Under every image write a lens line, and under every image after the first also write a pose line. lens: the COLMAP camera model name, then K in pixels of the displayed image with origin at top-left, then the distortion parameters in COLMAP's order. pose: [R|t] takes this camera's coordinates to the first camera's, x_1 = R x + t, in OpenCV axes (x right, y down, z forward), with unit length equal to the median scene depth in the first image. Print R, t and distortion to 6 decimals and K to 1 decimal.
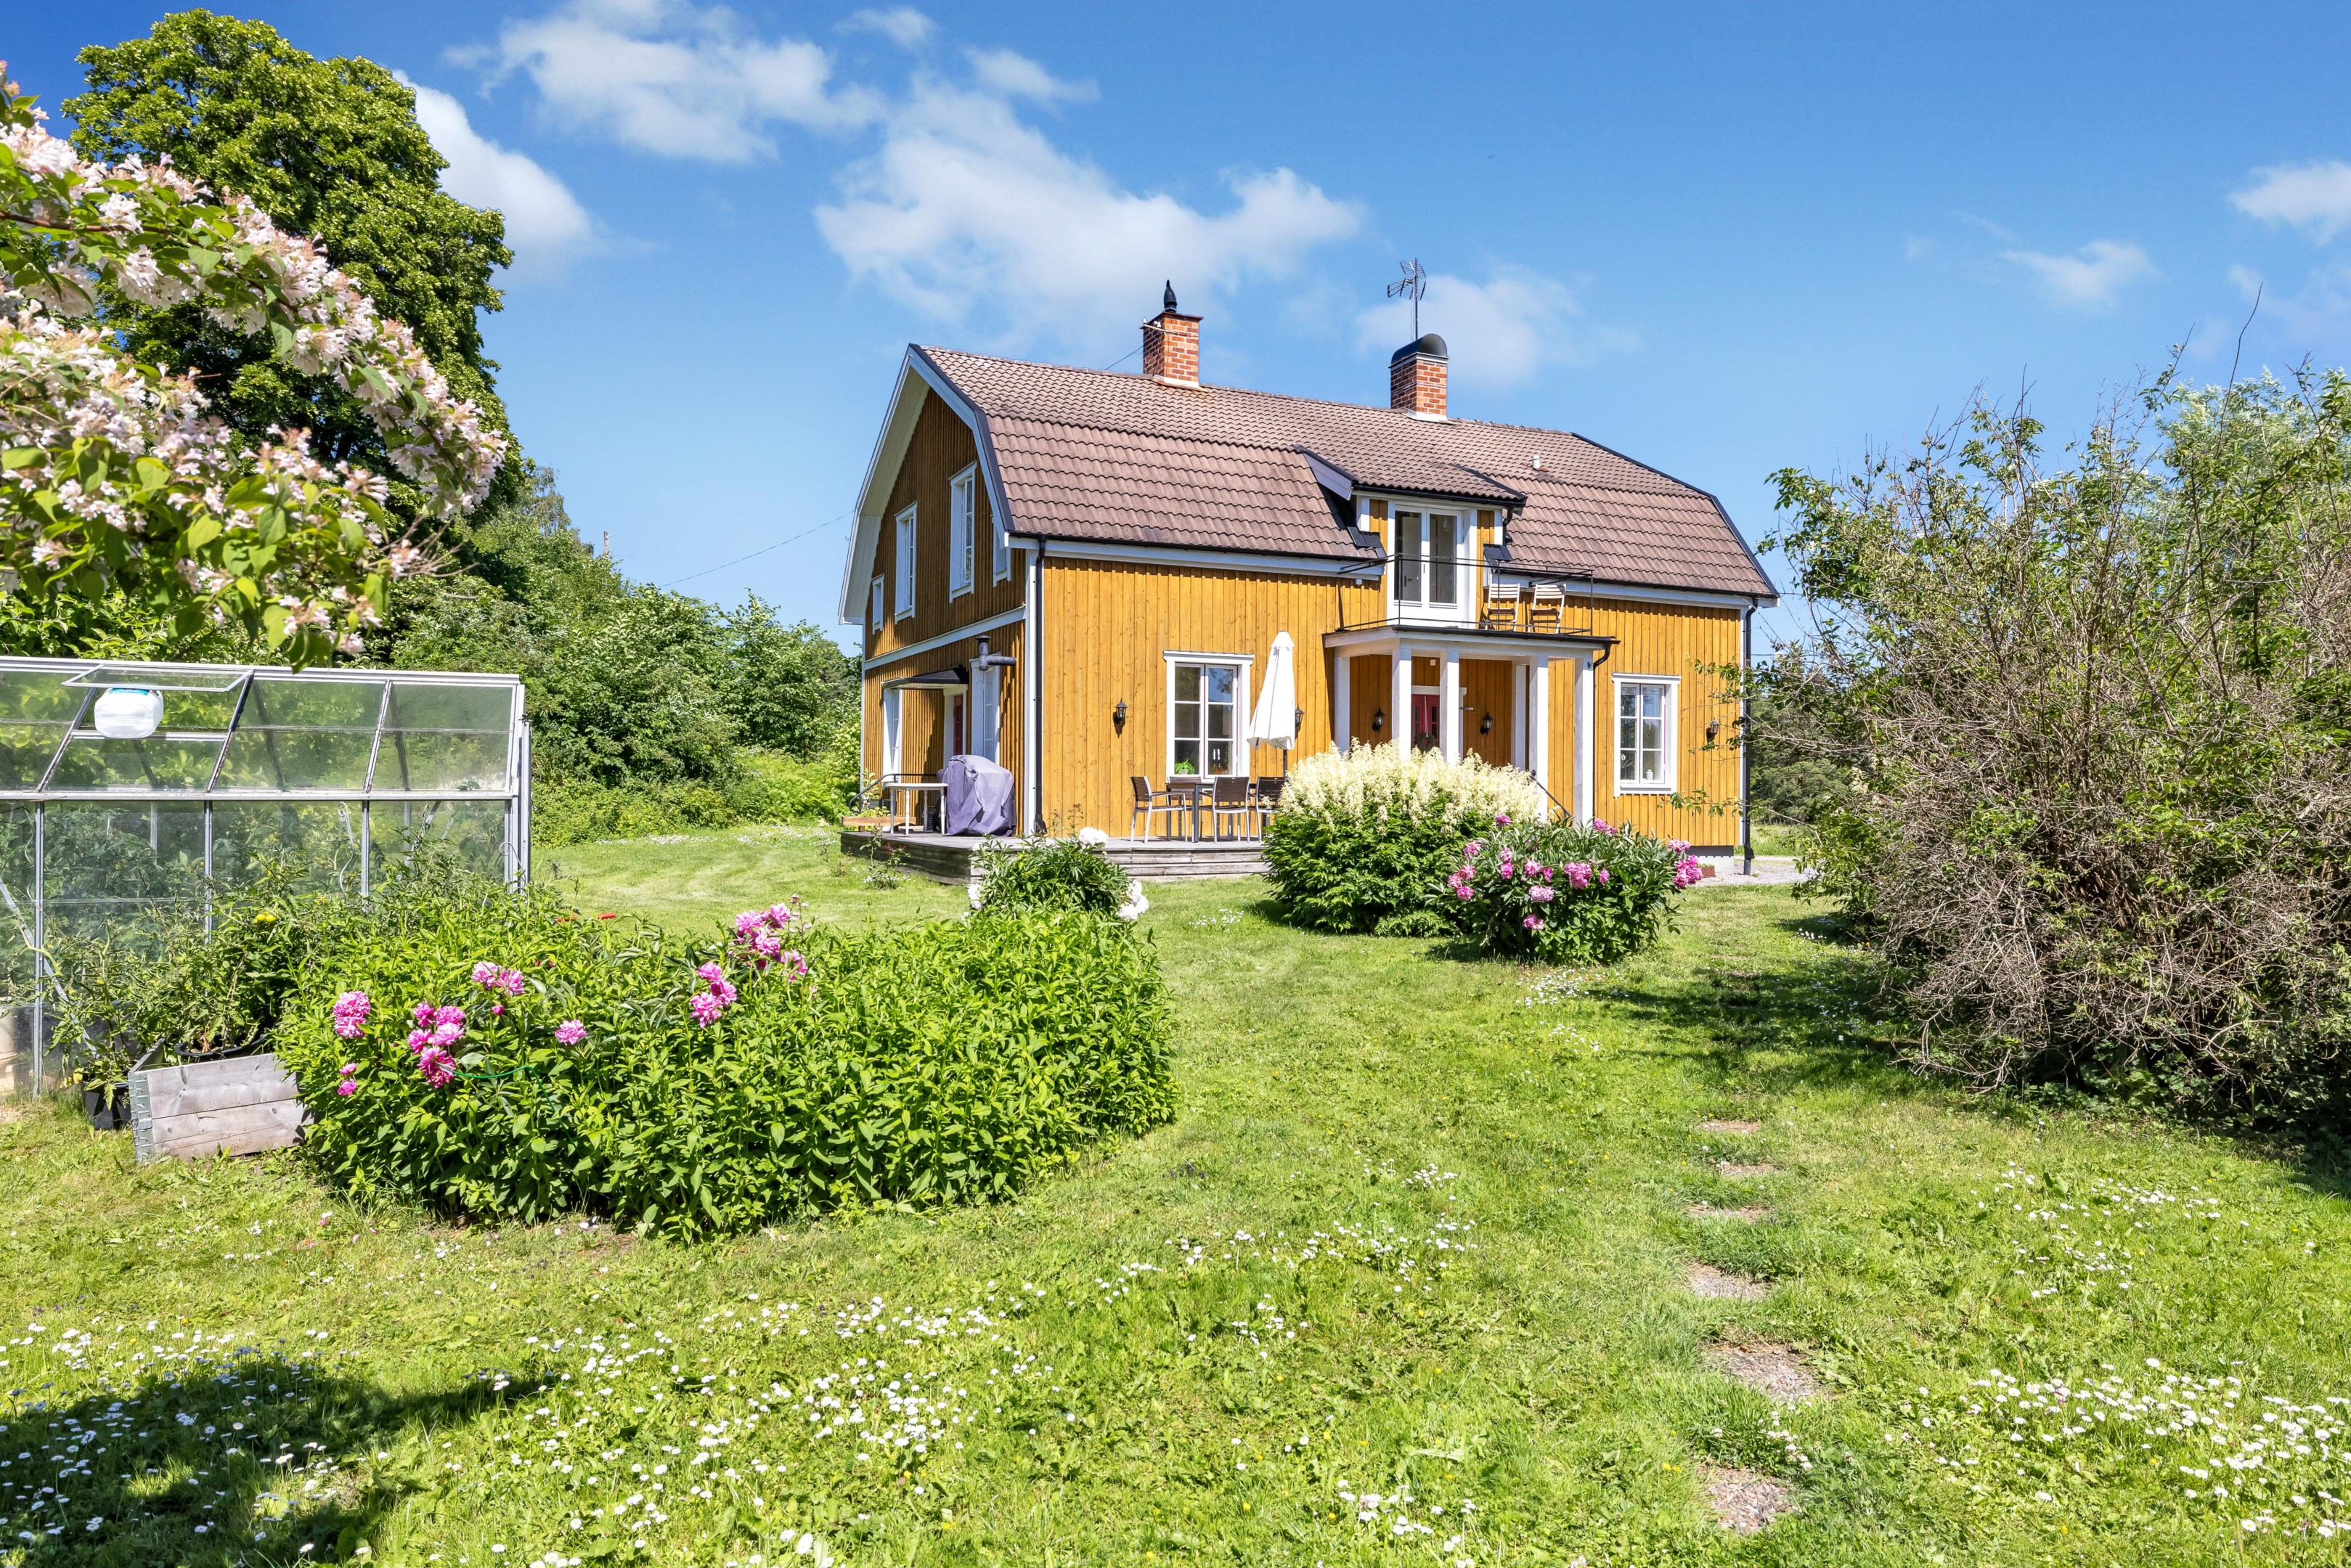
lens RADIAL K [[1462.2, 0, 1175.5], [0, 1462.2, 784.0], [0, 0, 1]] dist [-0.002630, -0.000991]
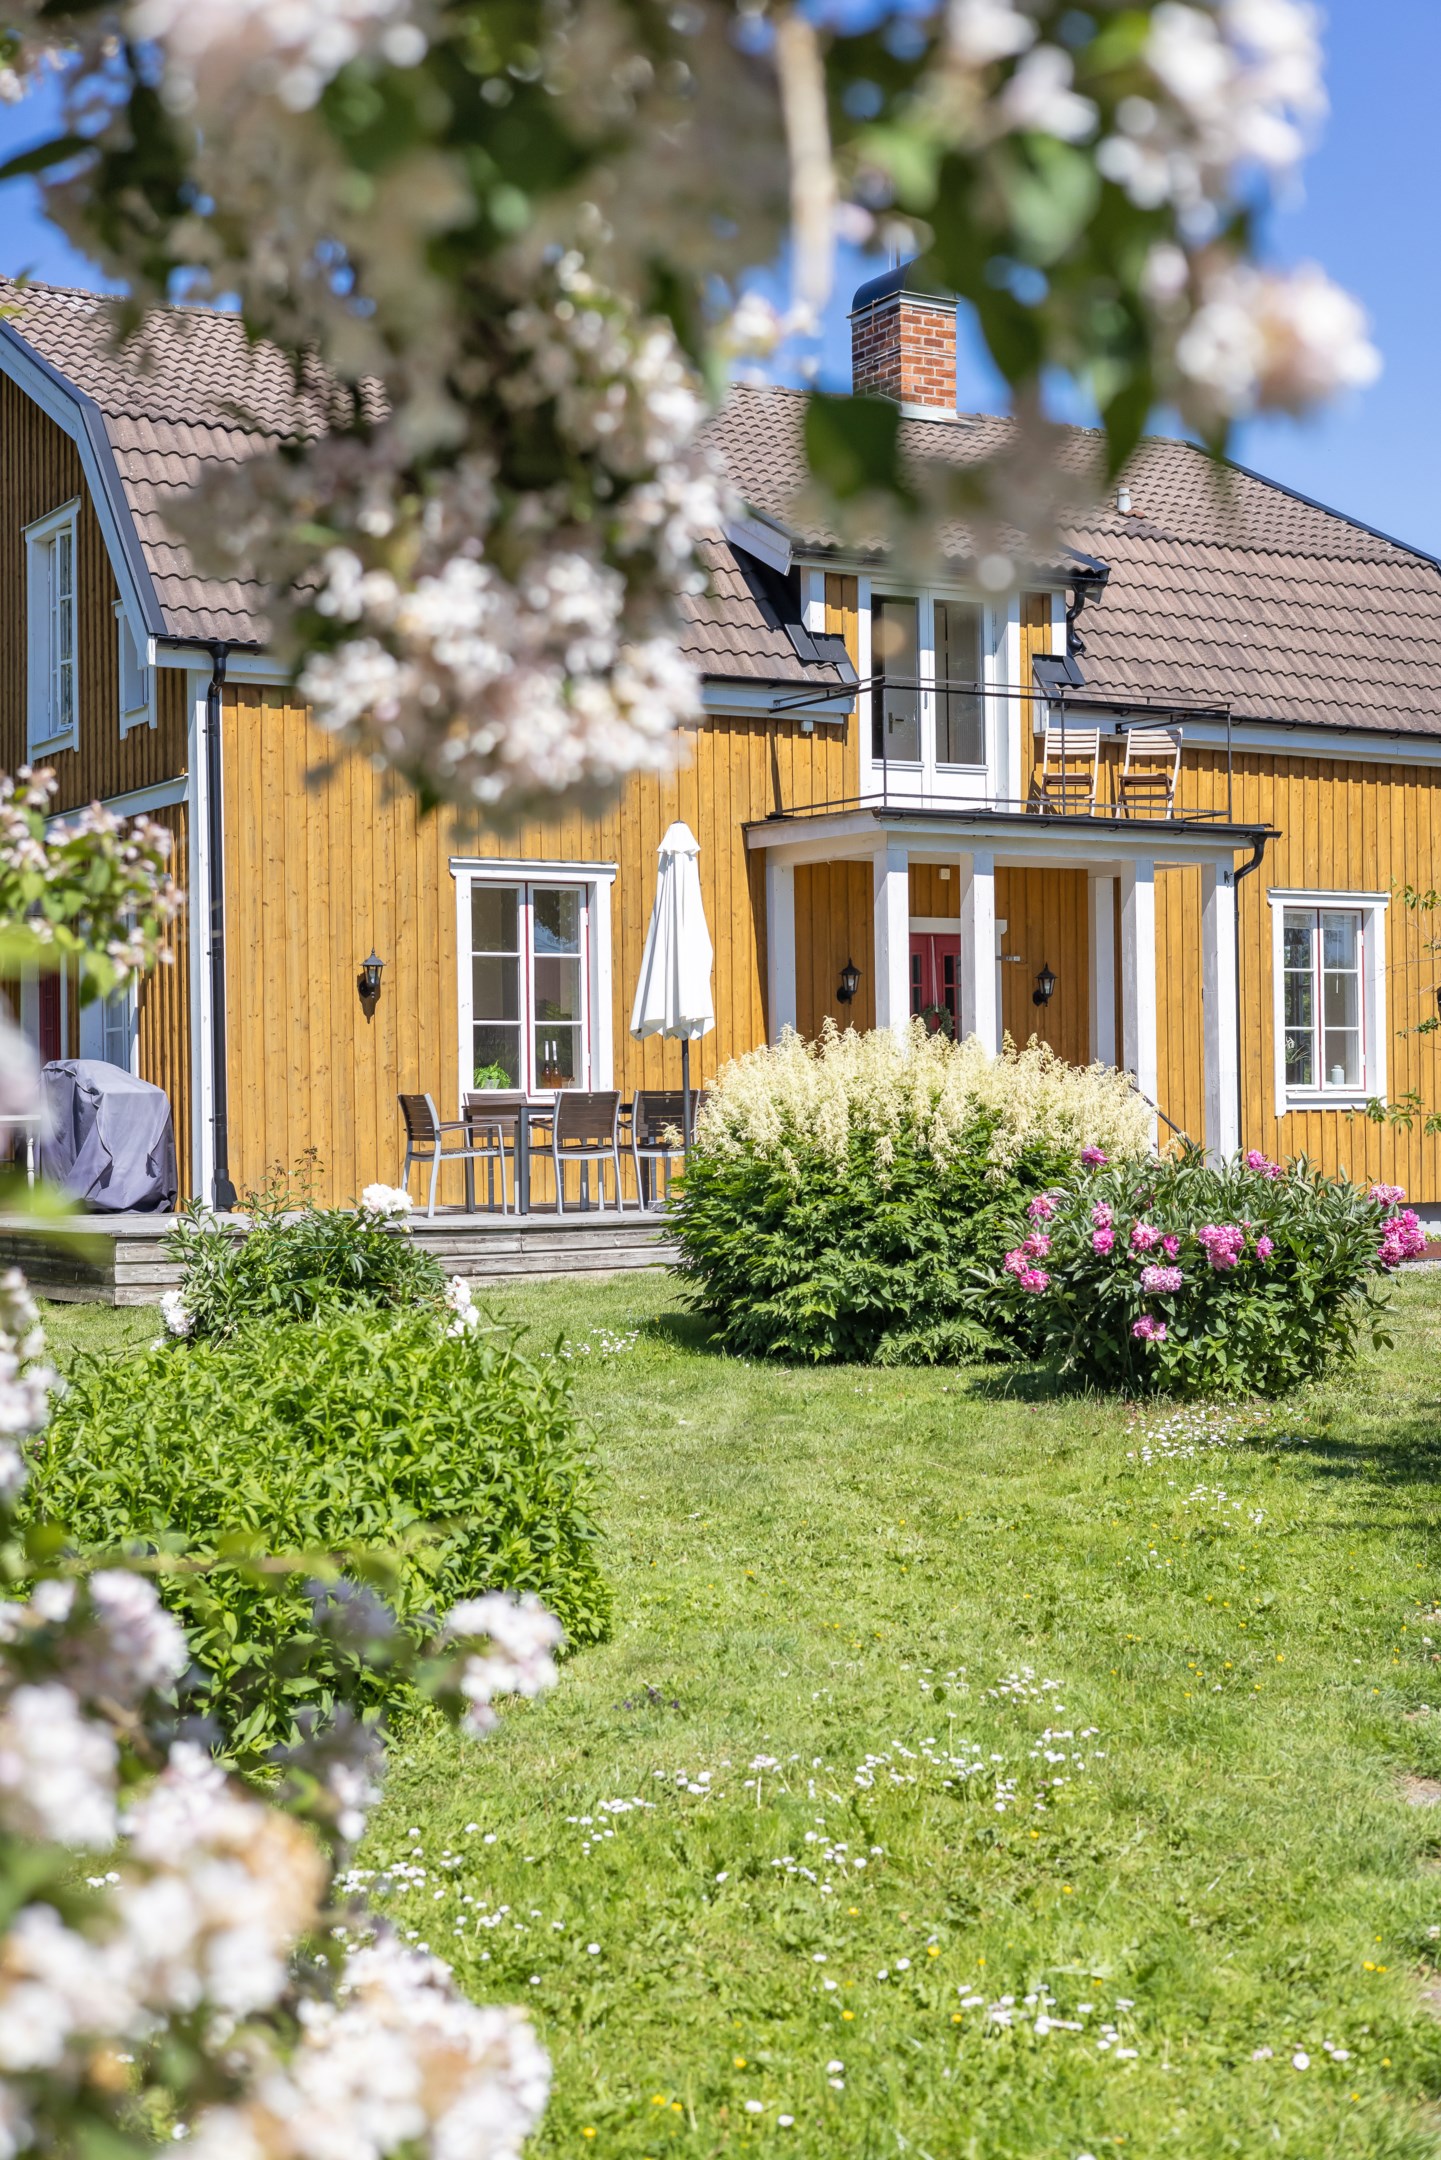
lens RADIAL K [[3149.5, 0, 720.5], [0, 3149.5, 1080.0], [0, 0, 1]] dist [0.011599, 0.114748]
pose [[0.992843, -0.017916, 0.118077, -0.064236], [0.019028, 0.999784, -0.008304, 0.001594], [-0.117903, 0.010491, 0.992970, -0.207032]]
